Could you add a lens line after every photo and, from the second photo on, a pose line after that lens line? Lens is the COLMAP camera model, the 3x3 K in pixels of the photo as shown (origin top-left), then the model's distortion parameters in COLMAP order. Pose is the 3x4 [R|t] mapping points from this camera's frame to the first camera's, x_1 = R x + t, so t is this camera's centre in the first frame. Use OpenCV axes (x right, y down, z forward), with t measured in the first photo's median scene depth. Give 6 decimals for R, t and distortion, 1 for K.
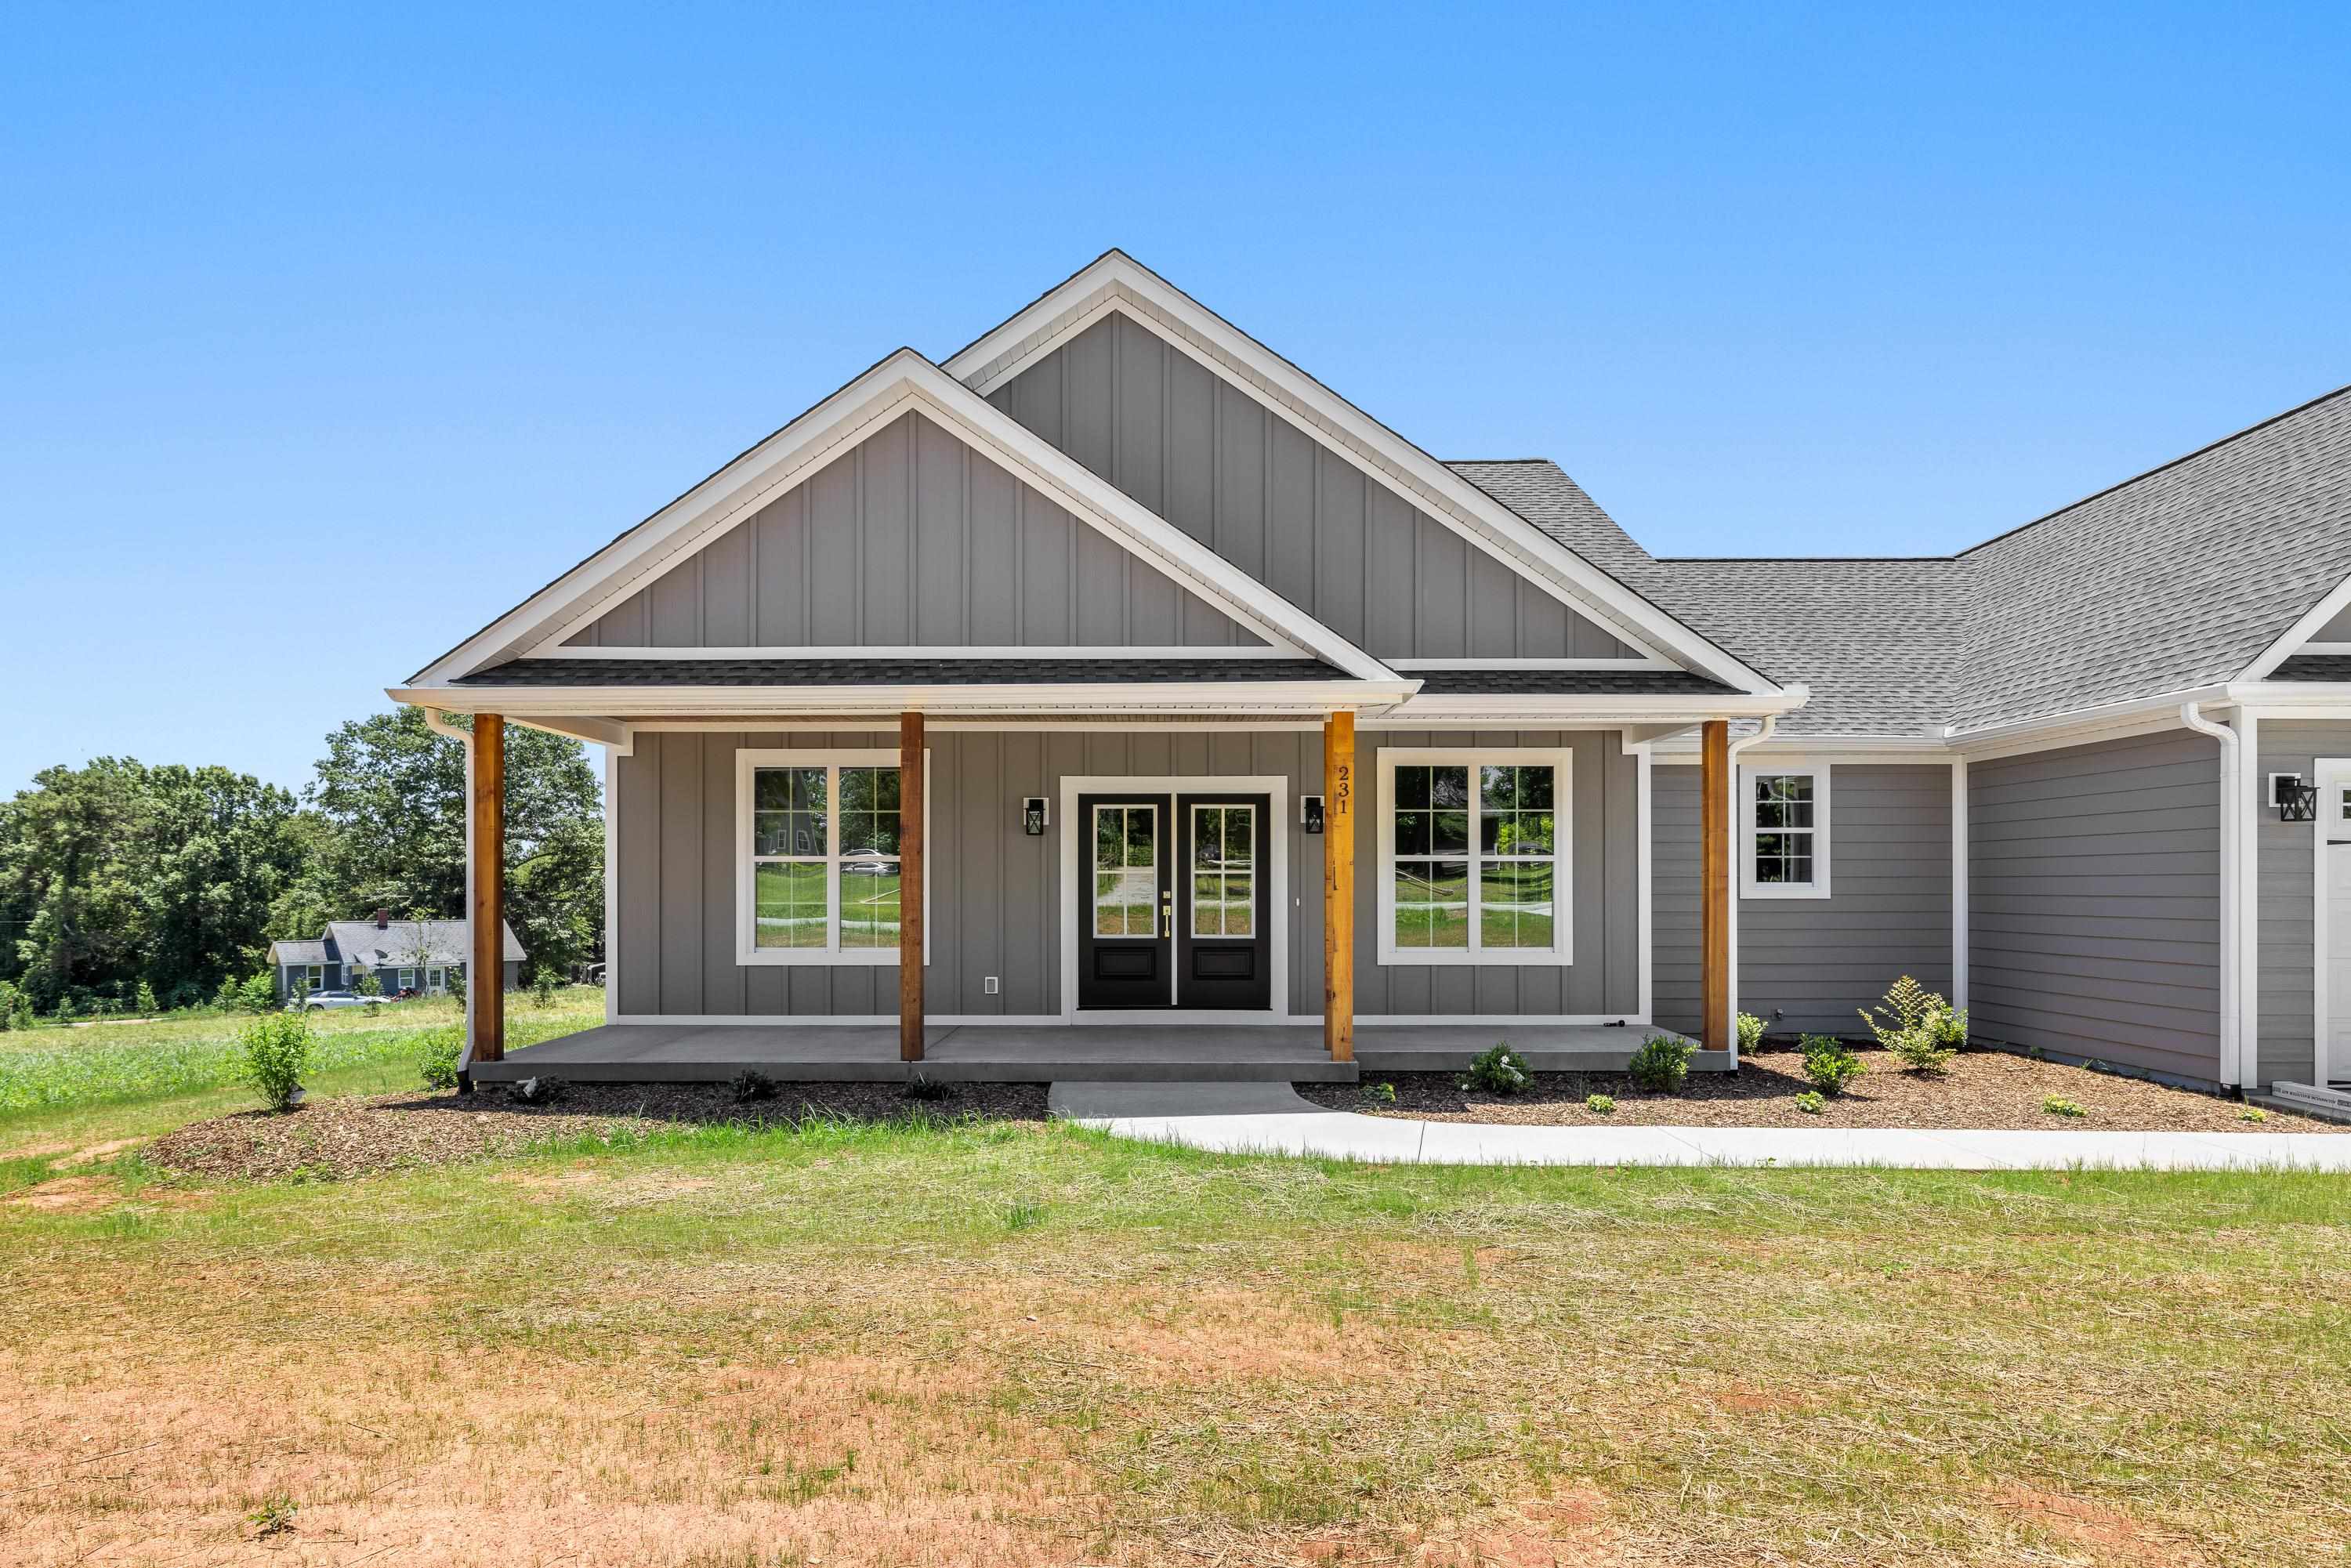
lens RADIAL K [[1324.8, 0, 1173.7], [0, 1324.8, 791.4], [0, 0, 1]] dist [-0.003951, 0.000346]
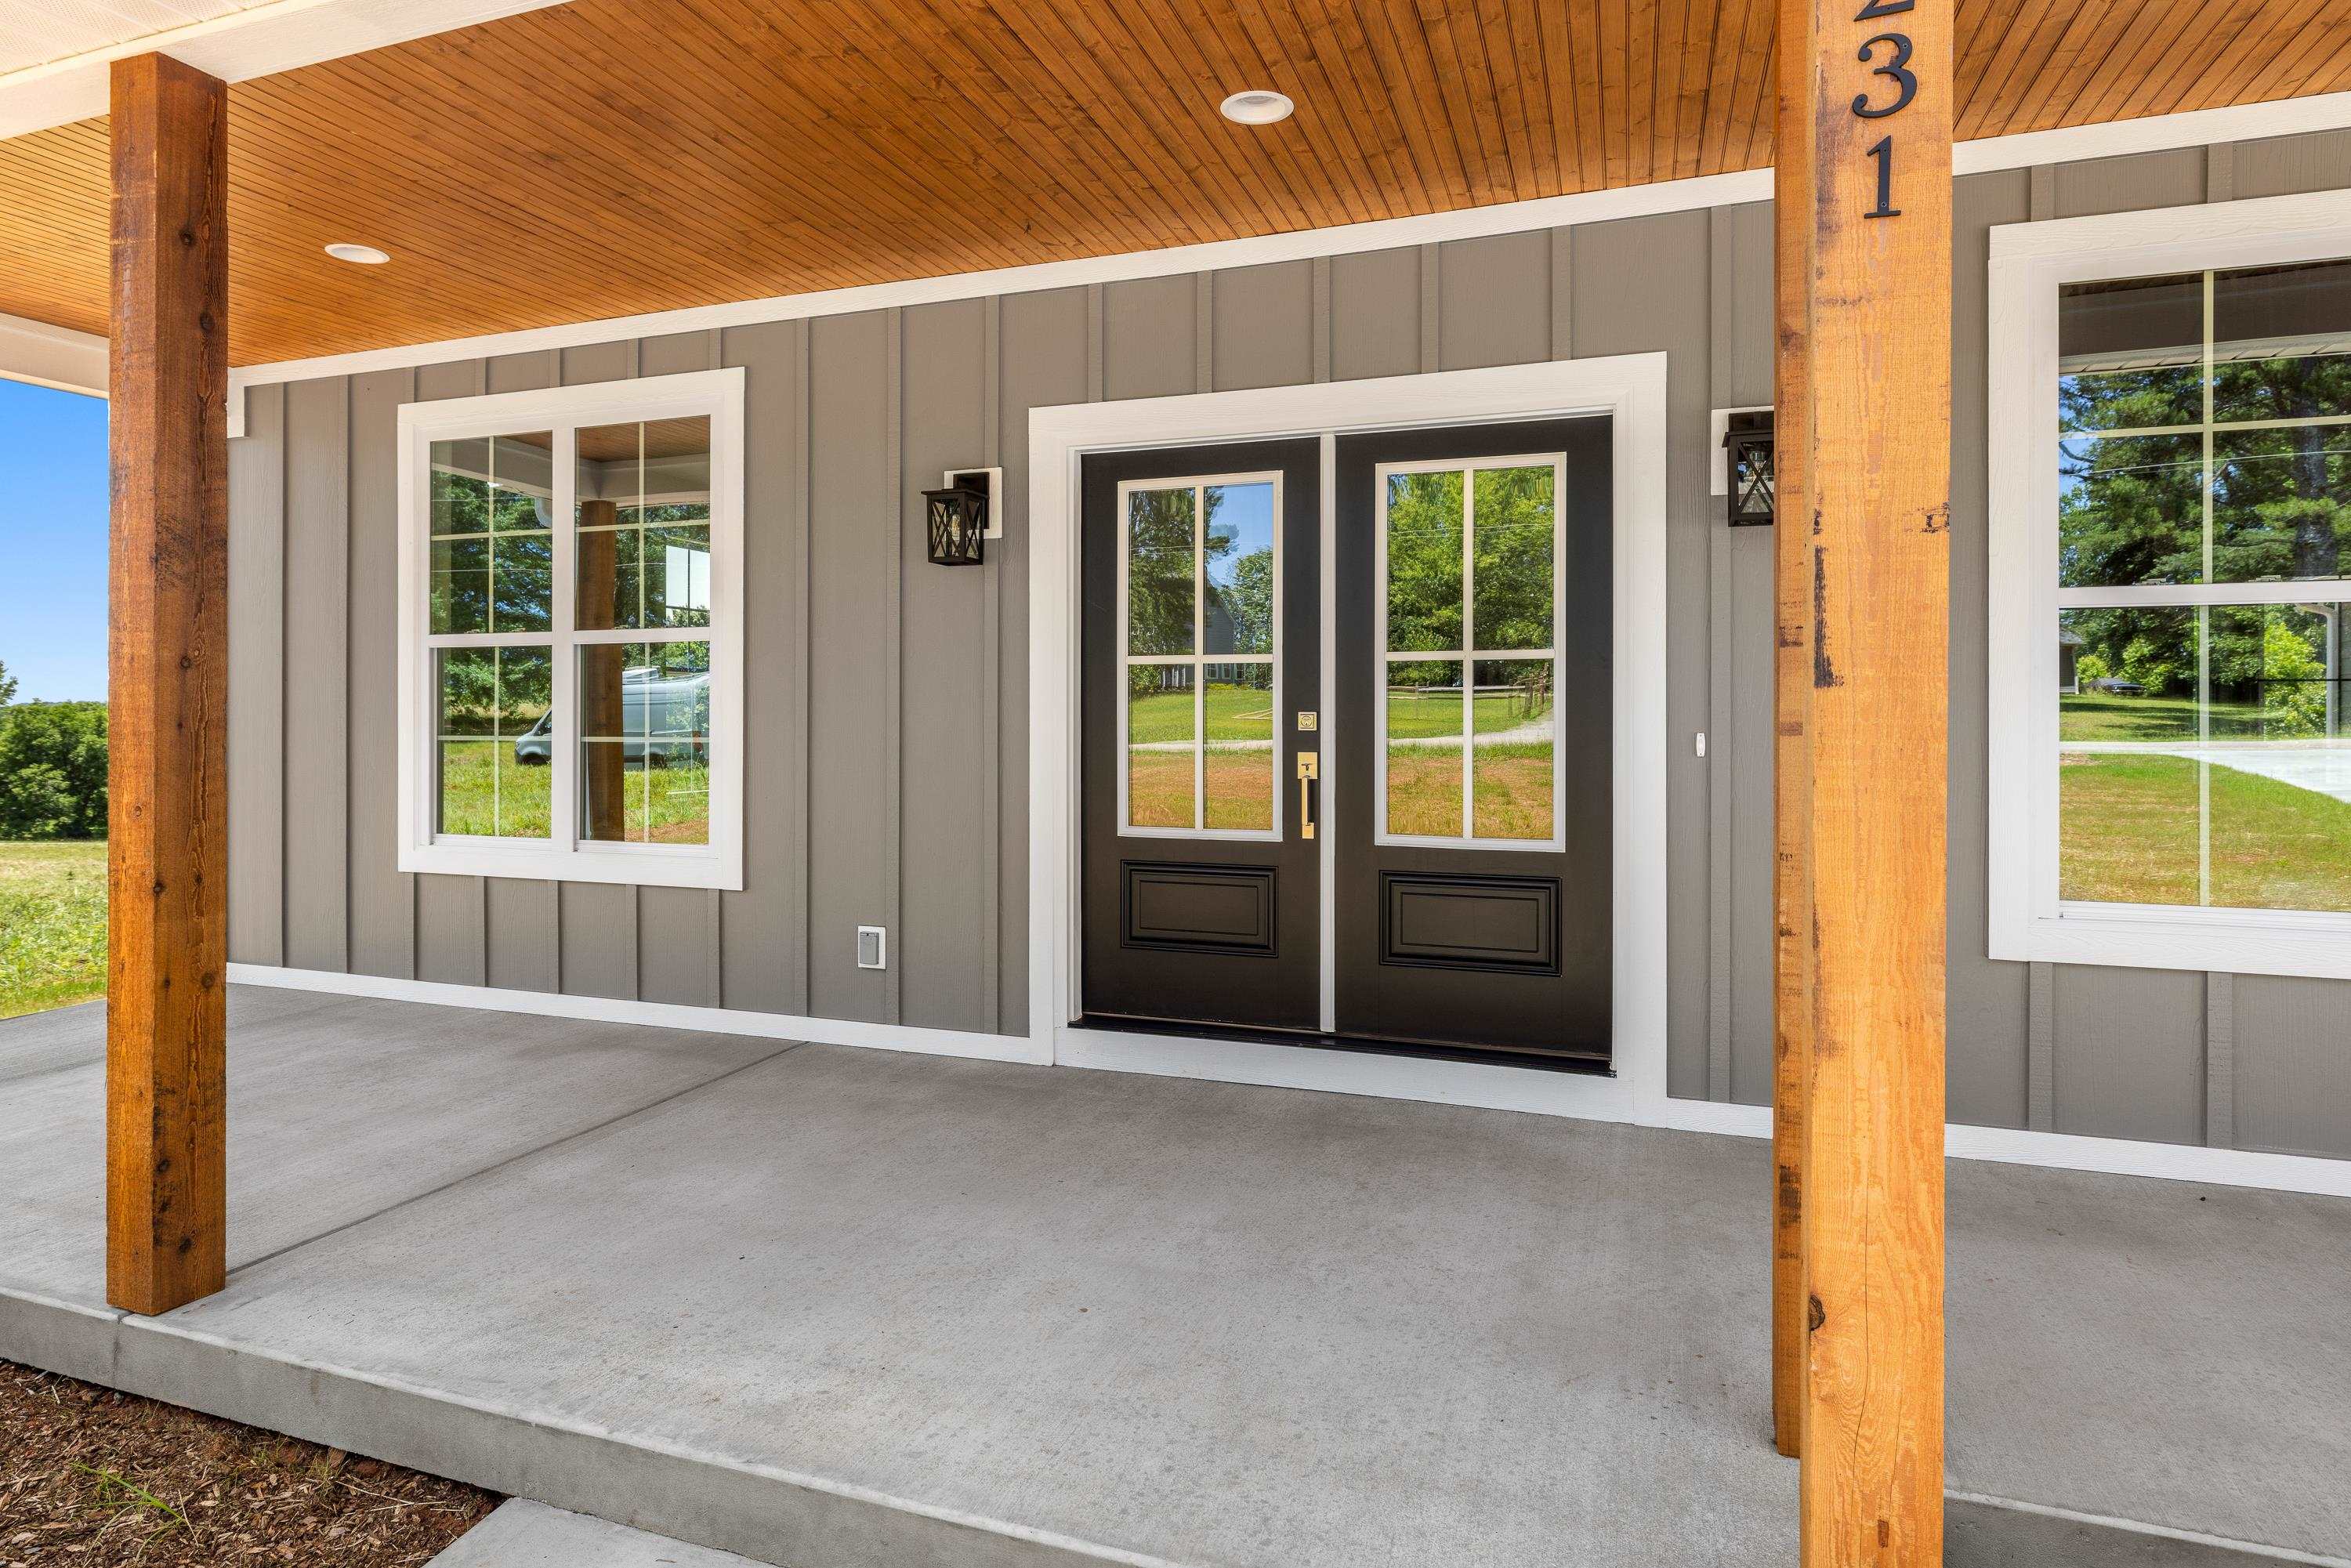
lens RADIAL K [[1324.8, 0, 1174.5], [0, 1324.8, 708.3], [0, 0, 1]] dist [-0.003951, 0.000346]
pose [[0.943547, -0.002248, -0.331231, 0.079190], [0.002880, 0.999995, 0.001419, 0.073925], [0.331226, -0.002293, 0.943549, 0.653330]]
